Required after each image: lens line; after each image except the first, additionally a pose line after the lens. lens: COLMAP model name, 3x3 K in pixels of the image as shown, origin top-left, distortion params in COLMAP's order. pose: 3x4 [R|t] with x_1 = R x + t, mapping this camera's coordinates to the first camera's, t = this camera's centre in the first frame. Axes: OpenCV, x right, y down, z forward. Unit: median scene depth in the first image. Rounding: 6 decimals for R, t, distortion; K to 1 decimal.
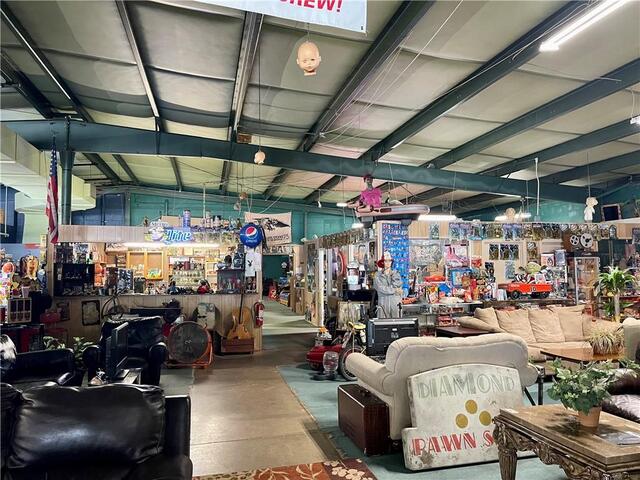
lens RADIAL K [[482.4, 0, 320.0], [0, 482.4, 240.0], [0, 0, 1]] dist [0.070362, -0.092734]
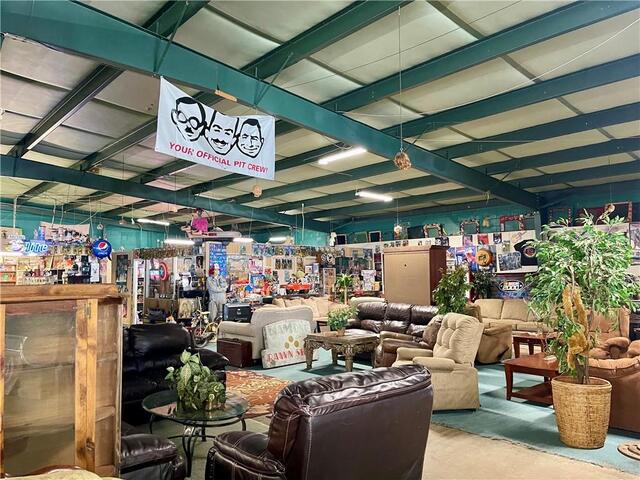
lens RADIAL K [[481.0, 0, 319.5], [0, 481.0, 246.2], [0, 0, 1]] dist [0.059920, -0.096537]
pose [[0.873138, 0.030590, 0.486512, -0.271920], [-0.027526, 0.999531, -0.013445, -0.015494], [-0.486695, -0.001652, 0.873571, -0.394205]]
